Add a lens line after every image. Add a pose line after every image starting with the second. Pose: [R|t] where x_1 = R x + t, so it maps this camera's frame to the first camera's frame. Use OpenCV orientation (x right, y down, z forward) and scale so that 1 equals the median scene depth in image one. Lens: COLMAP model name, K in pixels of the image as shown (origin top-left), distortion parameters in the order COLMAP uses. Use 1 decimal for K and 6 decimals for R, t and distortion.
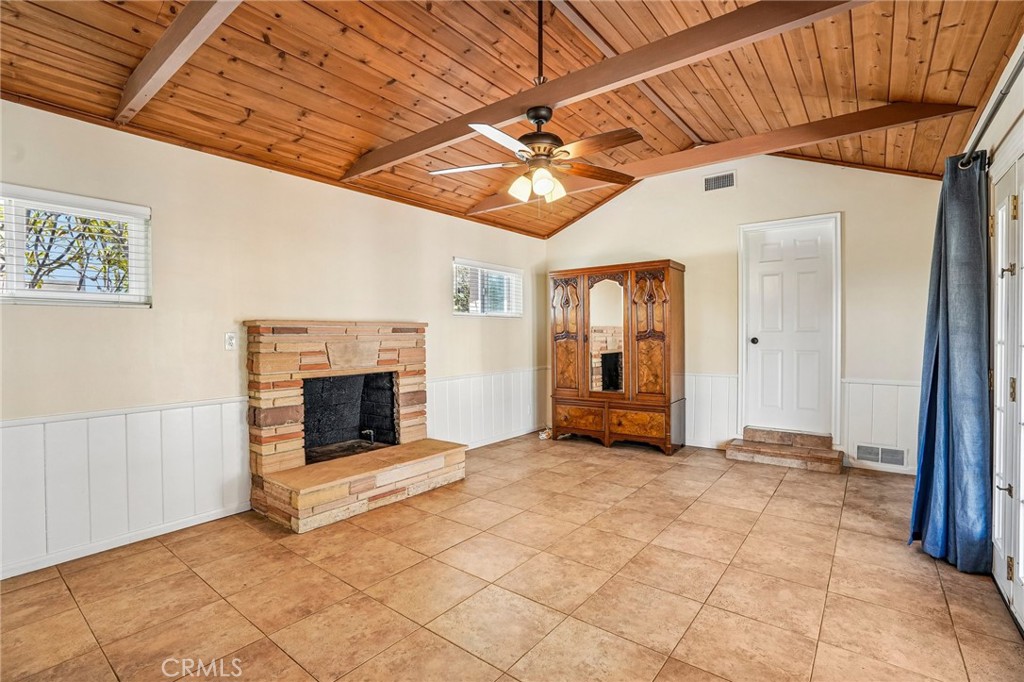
lens RADIAL K [[475.0, 0, 534.9], [0, 475.0, 334.6], [0, 0, 1]] dist [-0.063462, 0.020511]
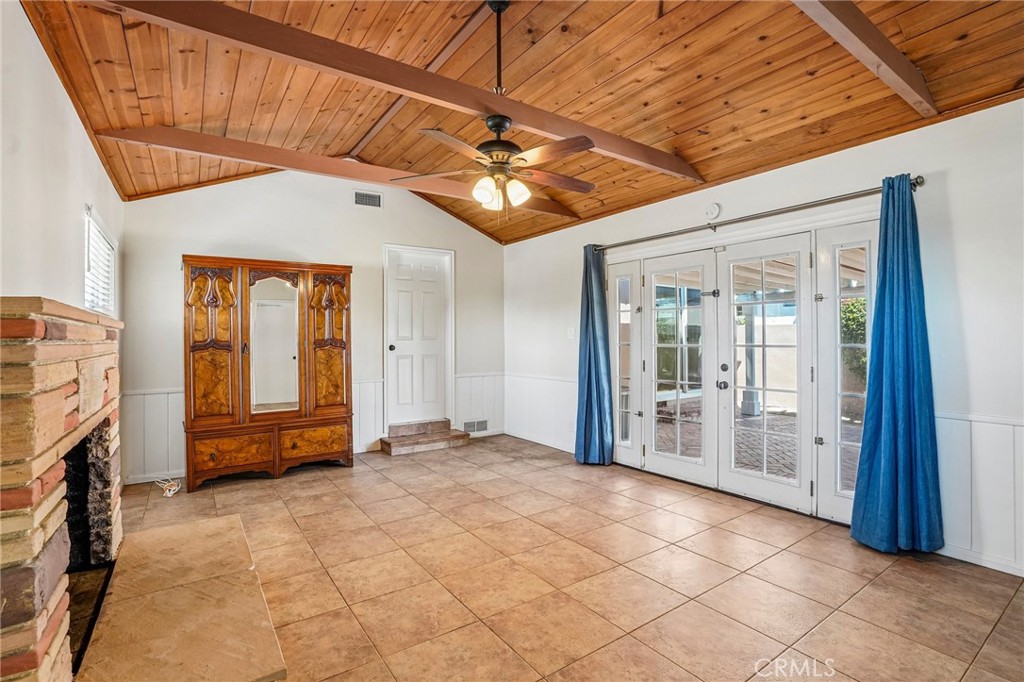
lens RADIAL K [[475.0, 0, 495.8], [0, 475.0, 330.3], [0, 0, 1]] dist [-0.063462, 0.020511]
pose [[0.333536, 0.021277, 0.942497, -0.583754], [0.008051, 0.999645, -0.025417, 0.001744], [-0.942703, 0.016066, 0.333246, 0.421513]]
